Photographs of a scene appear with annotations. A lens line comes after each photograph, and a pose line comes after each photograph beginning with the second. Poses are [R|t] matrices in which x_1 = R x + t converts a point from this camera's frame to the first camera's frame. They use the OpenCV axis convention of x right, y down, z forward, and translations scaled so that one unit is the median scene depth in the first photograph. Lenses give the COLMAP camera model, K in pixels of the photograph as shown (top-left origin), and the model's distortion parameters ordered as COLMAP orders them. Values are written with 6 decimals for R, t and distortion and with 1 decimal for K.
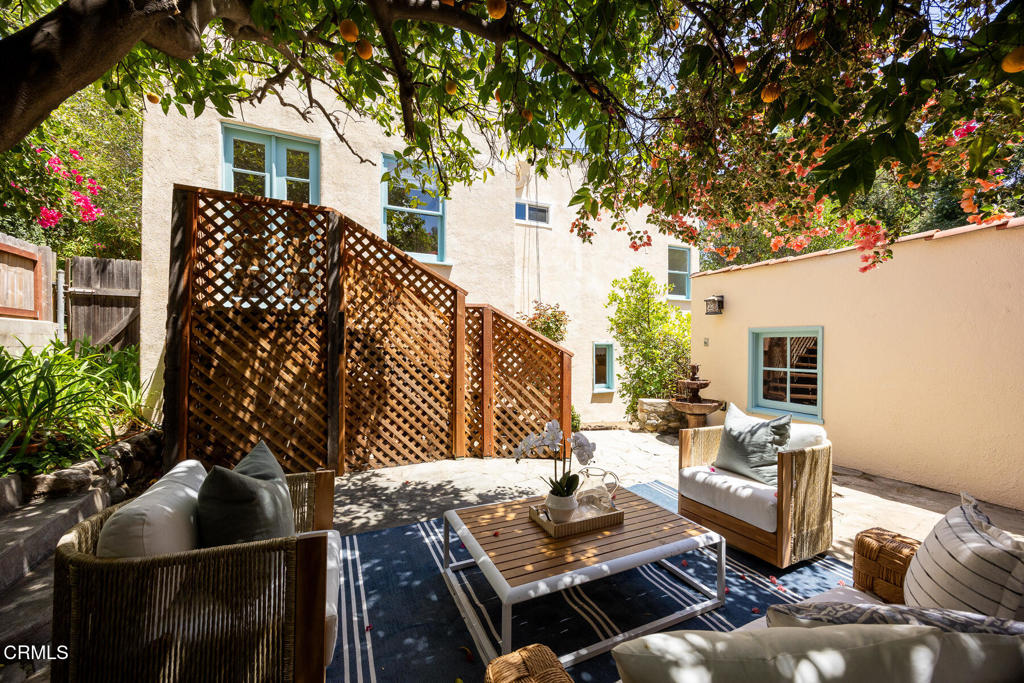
lens RADIAL K [[397.0, 0, 513.3], [0, 397.0, 342.8], [0, 0, 1]] dist [-0.001449, -0.000026]
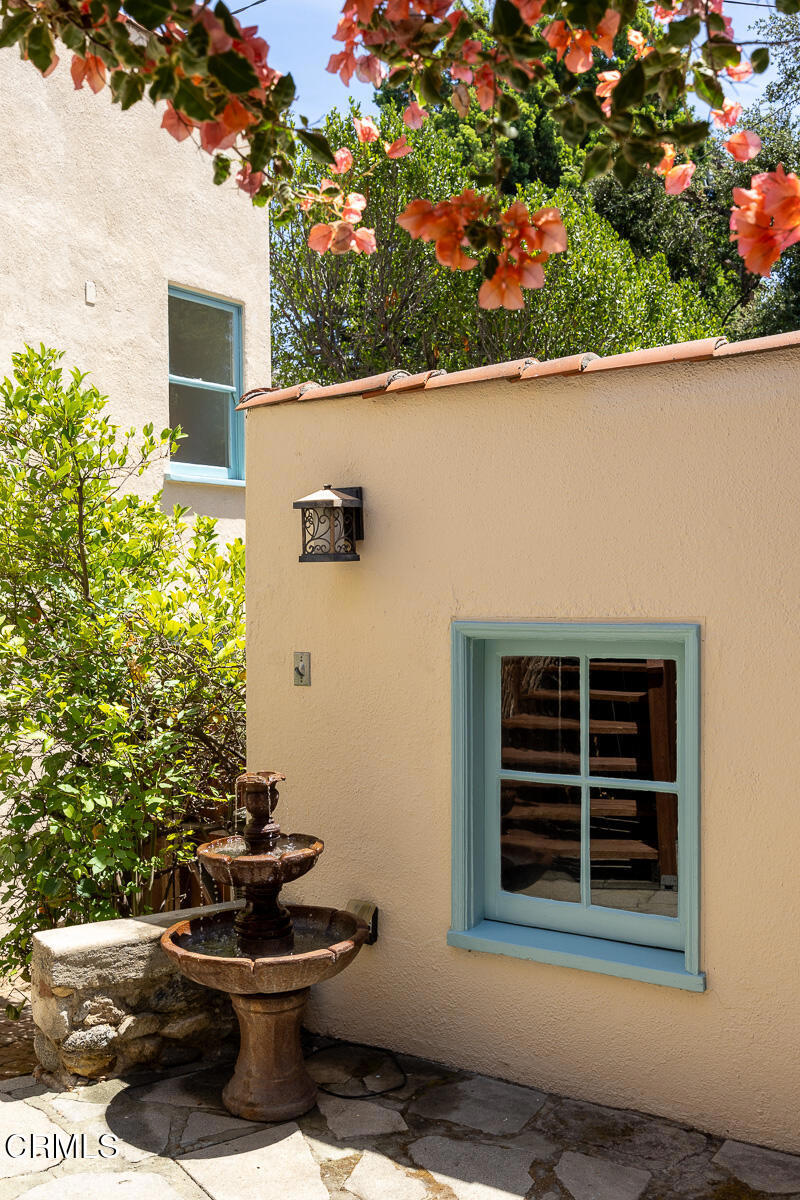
lens RADIAL K [[1209.5, 0, 404.5], [0, 1209.5, 600.9], [0, 0, 1]] dist [0.006494, 0.000000]
pose [[0.853063, -0.014524, 0.521606, 0.144732], [0.009856, 0.999883, 0.011723, -0.054449], [-0.521715, -0.004860, 0.853106, 0.318443]]
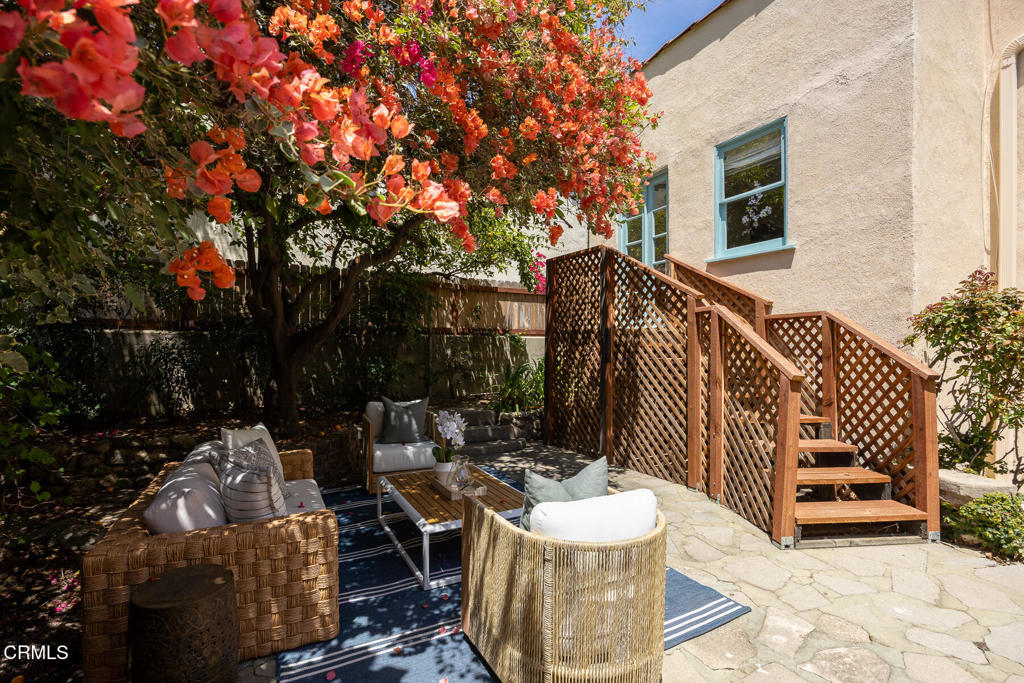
lens RADIAL K [[495.0, 0, 512.0], [0, 495.0, 342.7], [0, 0, 1]] dist [-0.001076, -0.000026]
pose [[0.026469, -0.018589, -0.999477, 1.263590], [0.000742, 0.999827, -0.018576, -0.008513], [0.999649, -0.000250, 0.026478, 0.787498]]
